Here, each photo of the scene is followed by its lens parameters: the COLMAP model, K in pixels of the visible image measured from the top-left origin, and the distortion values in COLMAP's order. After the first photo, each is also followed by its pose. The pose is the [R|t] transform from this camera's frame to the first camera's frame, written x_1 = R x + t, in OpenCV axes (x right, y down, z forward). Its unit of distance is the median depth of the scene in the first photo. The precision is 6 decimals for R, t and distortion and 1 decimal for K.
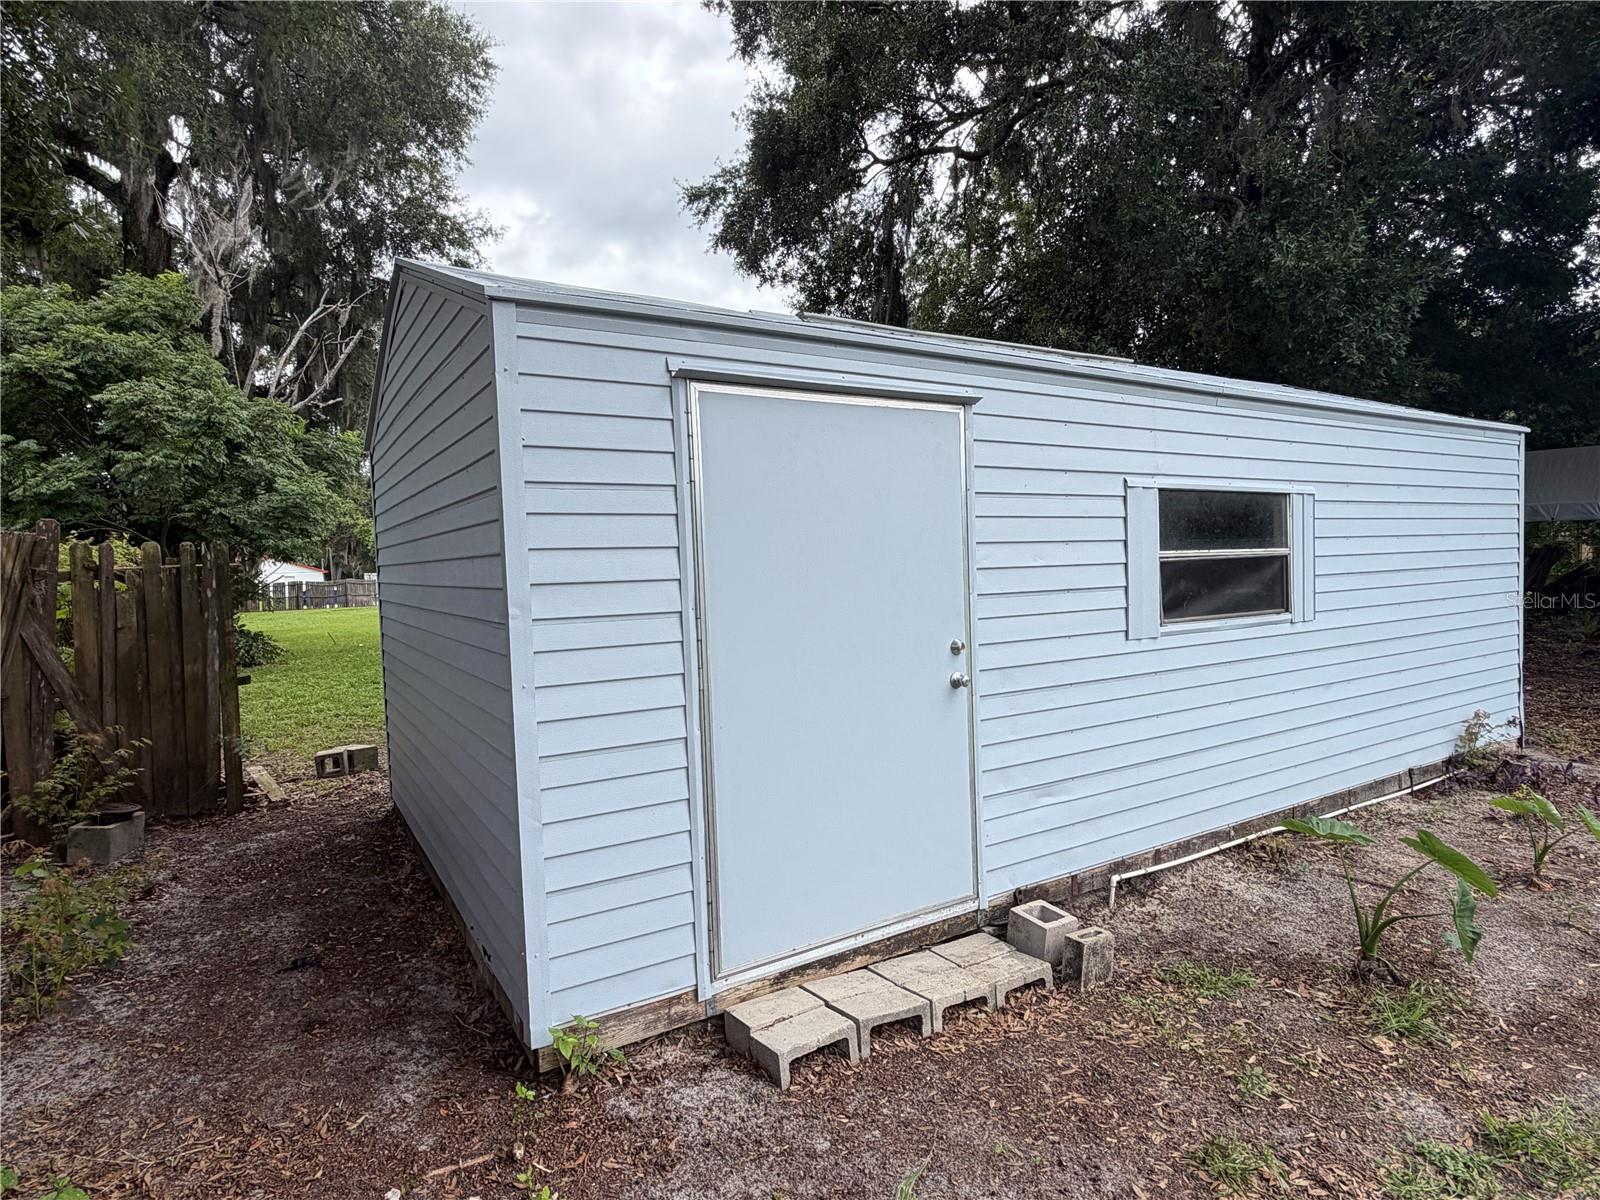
lens RADIAL K [[890.6, 0, 800.0], [0, 890.6, 600.0], [0, 0, 1]] dist [-0.001779, -0.000646]
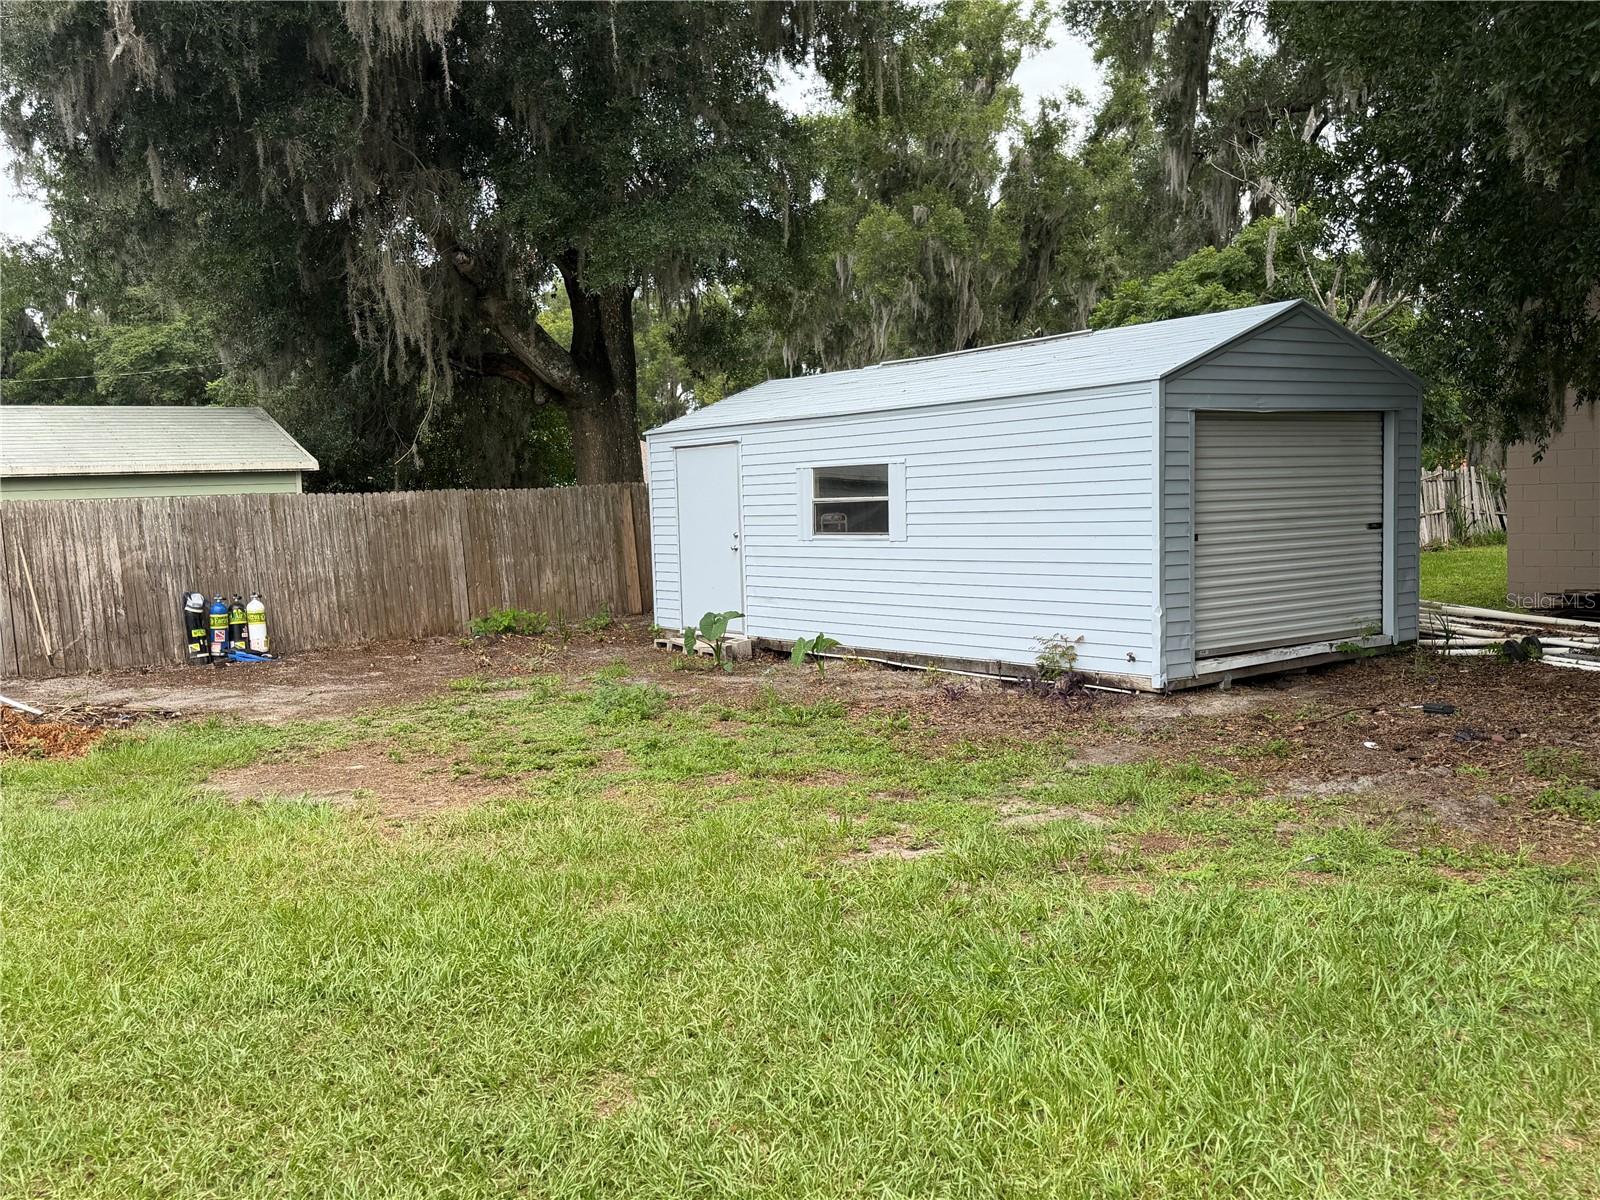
lens RADIAL K [[1448.4, 0, 800.0], [0, 1448.4, 600.0], [0, 0, 1]] dist [-0.000033, -0.000051]
pose [[0.079765, 0.094743, -0.992301, 3.274311], [-0.012614, 0.995489, 0.094034, -0.119018], [0.996734, 0.005016, 0.080600, 0.618167]]
